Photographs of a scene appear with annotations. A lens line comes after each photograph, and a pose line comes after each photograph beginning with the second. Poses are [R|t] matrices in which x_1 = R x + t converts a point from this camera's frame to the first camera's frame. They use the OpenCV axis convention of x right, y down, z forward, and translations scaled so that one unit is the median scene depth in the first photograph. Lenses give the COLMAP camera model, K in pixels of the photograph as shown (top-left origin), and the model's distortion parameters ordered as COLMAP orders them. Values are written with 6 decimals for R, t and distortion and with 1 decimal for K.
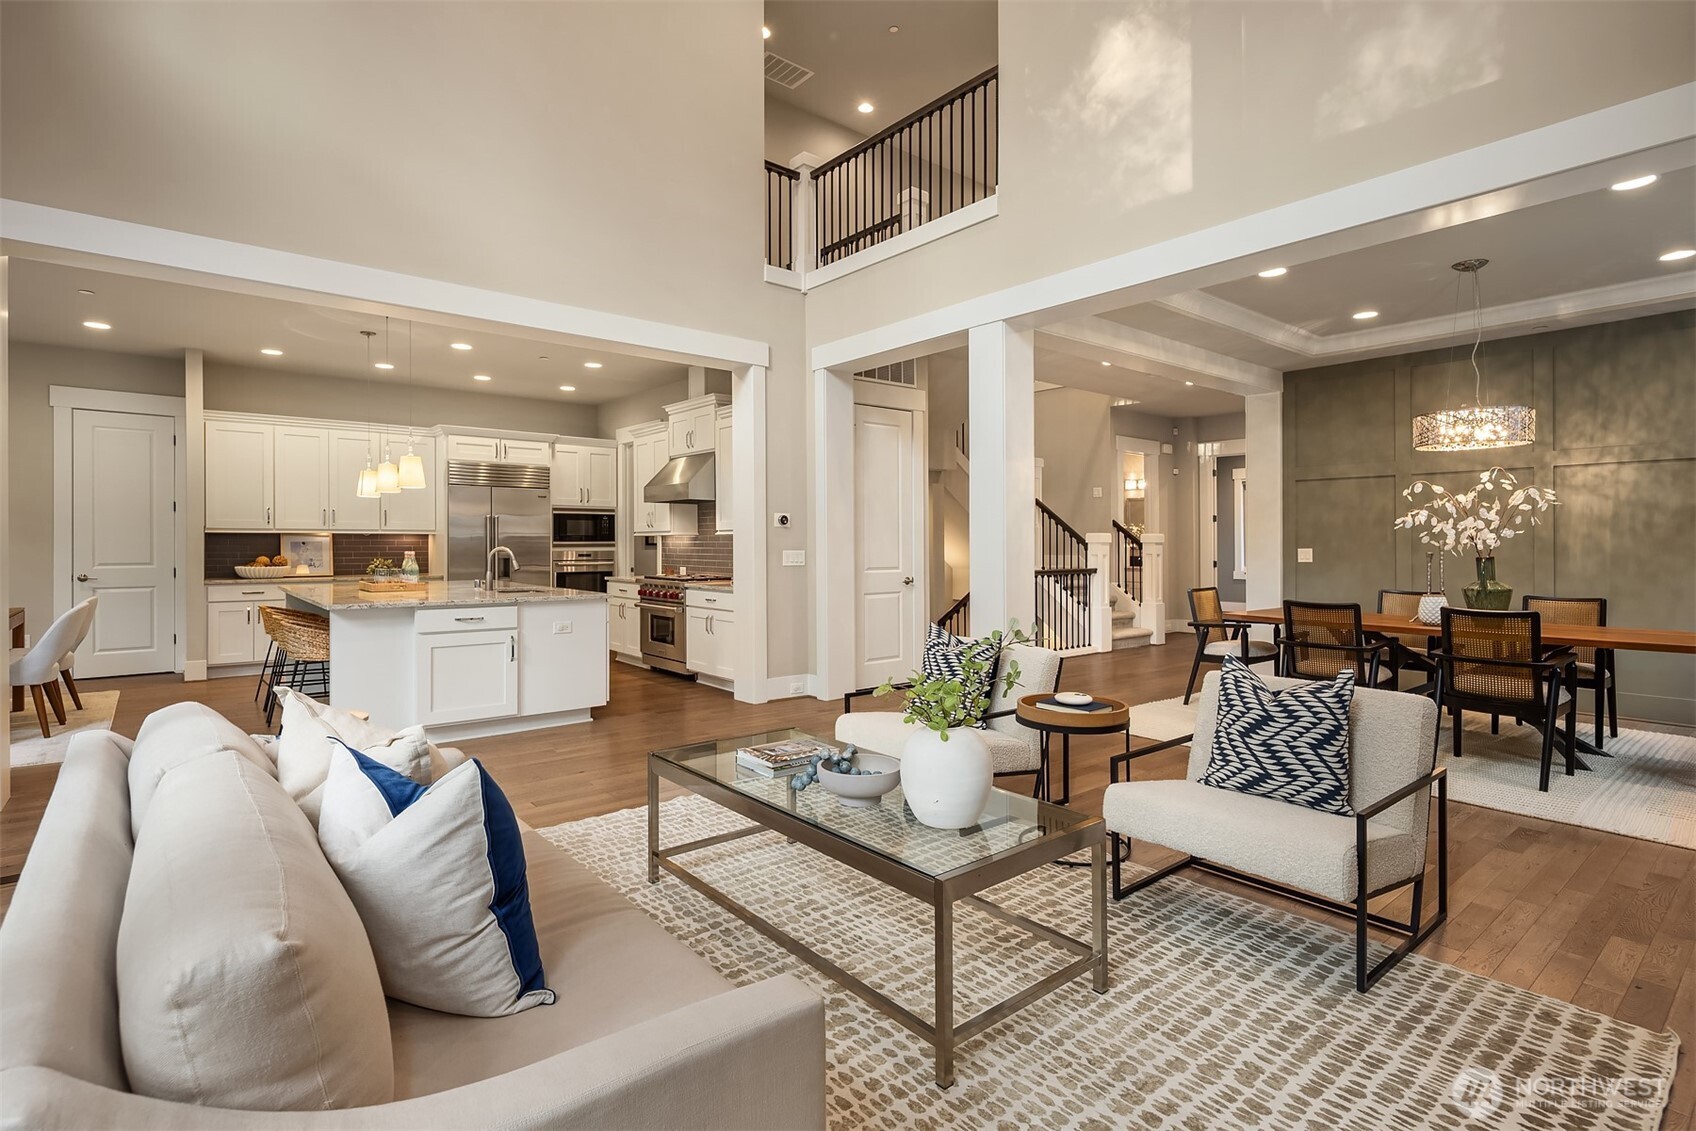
lens RADIAL K [[823.0, 0, 850.6], [0, 823.0, 543.0], [0, 0, 1]] dist [0.003232, -0.003806]
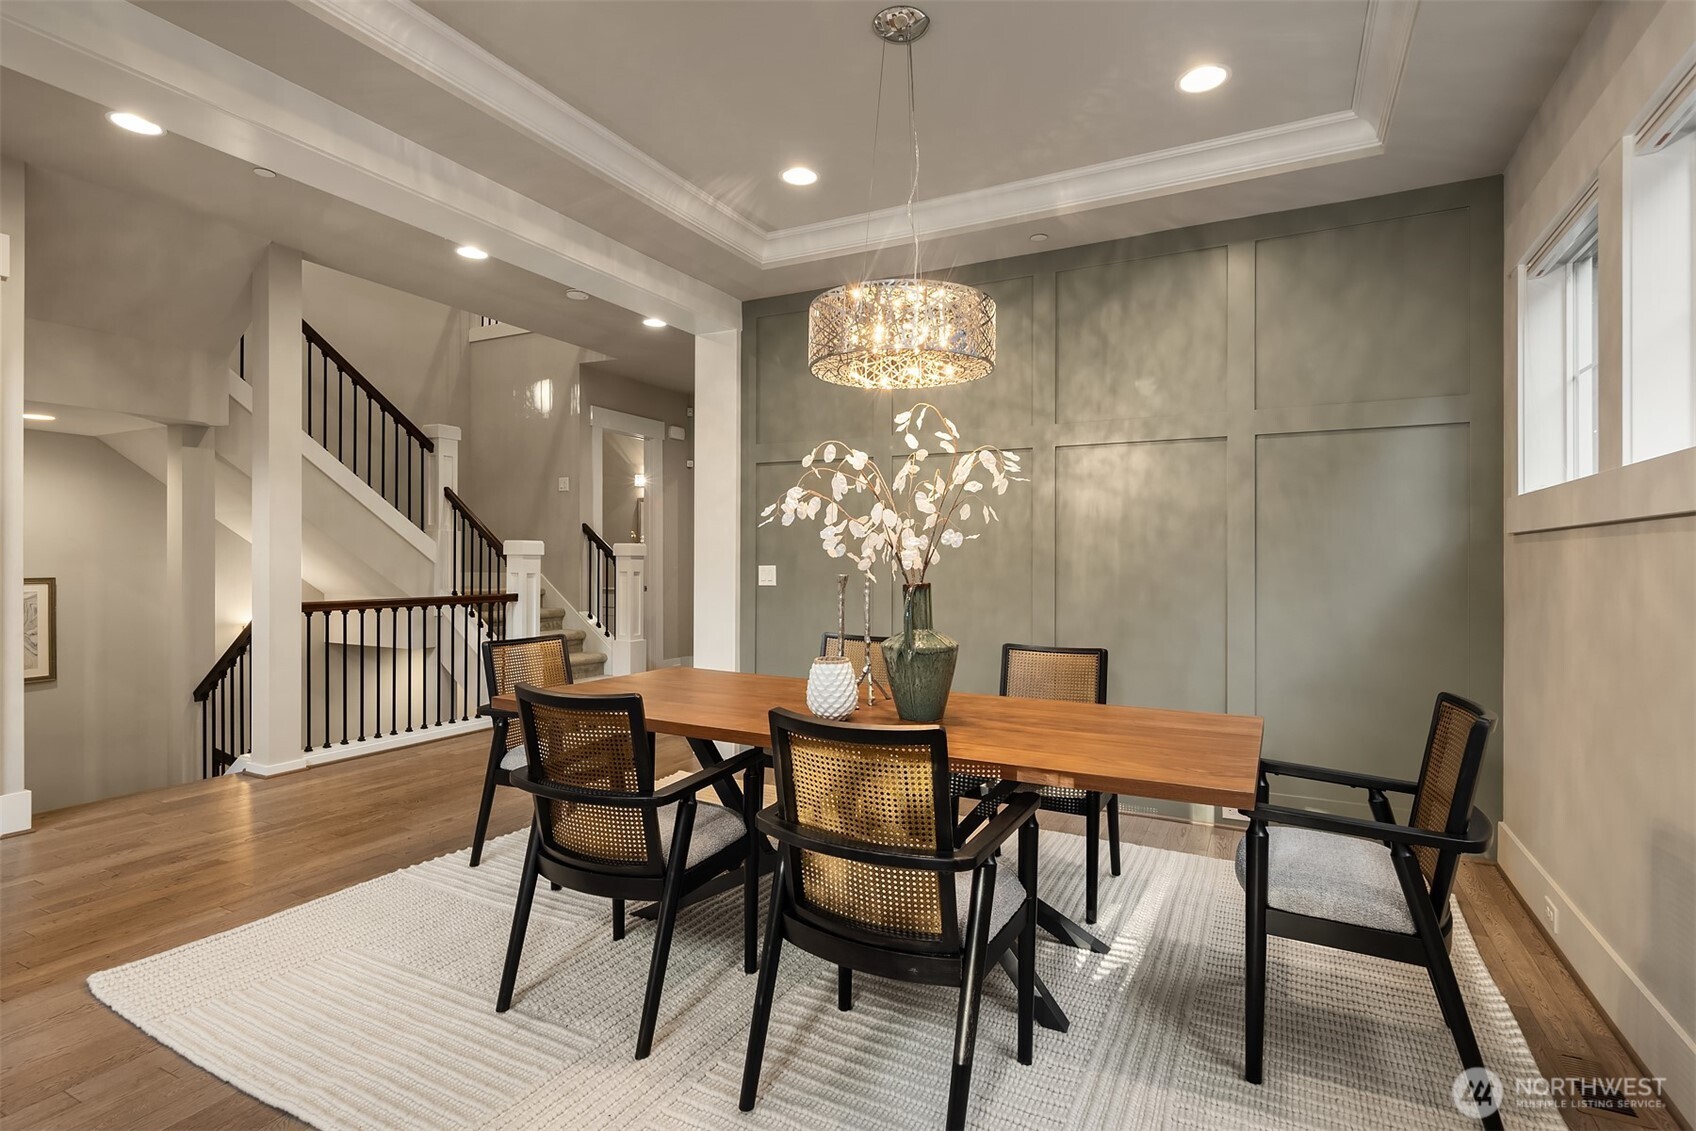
lens RADIAL K [[823.0, 0, 846.6], [0, 823.0, 559.4], [0, 0, 1]] dist [0.003232, -0.003806]
pose [[0.920294, 0.006110, 0.391179, 0.441674], [-0.007050, 0.999975, 0.000967, 0.001120], [-0.391163, -0.003648, 0.920314, 0.452374]]
